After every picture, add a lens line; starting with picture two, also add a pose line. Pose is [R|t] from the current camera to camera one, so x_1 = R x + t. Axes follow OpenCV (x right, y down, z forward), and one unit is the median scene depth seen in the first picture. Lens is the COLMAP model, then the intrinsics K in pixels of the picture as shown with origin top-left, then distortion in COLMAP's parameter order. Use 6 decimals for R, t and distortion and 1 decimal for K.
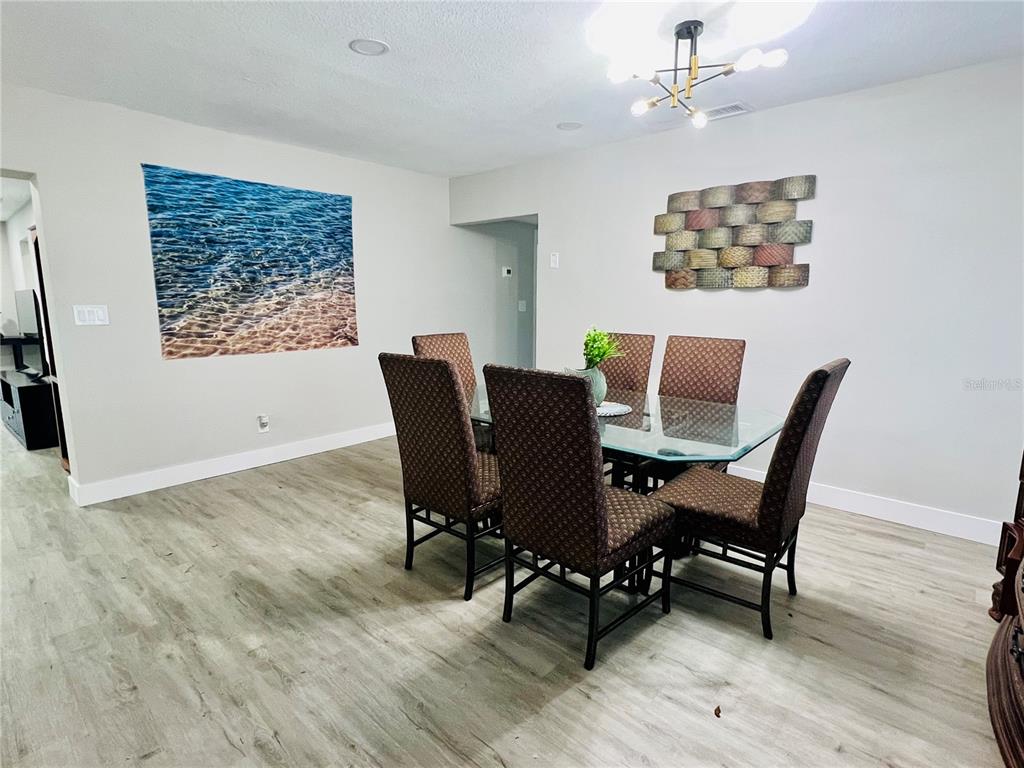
lens RADIAL K [[533.4, 0, 509.6], [0, 533.4, 385.8], [0, 0, 1]] dist [-0.001103, 0.001045]
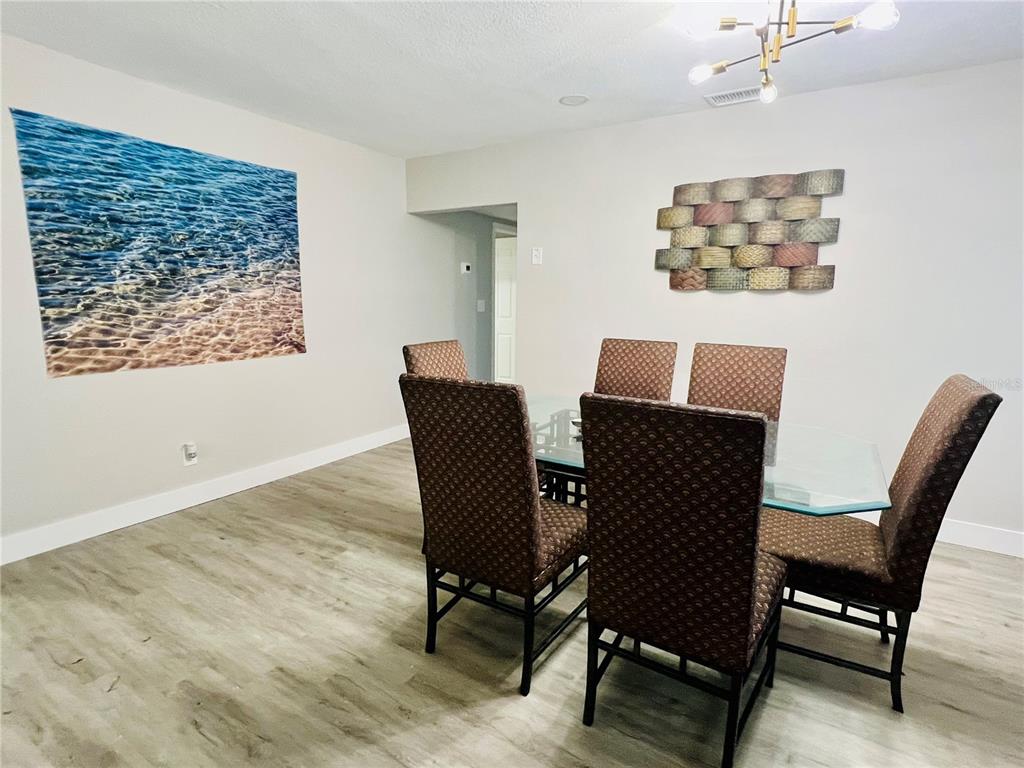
lens RADIAL K [[533.4, 0, 512.2], [0, 533.4, 386.5], [0, 0, 1]] dist [-0.001103, 0.001045]
pose [[0.985331, -0.018821, 0.169615, -0.148679], [0.017829, 0.999814, 0.007369, -0.032193], [-0.169722, -0.004236, 0.985483, 0.168954]]
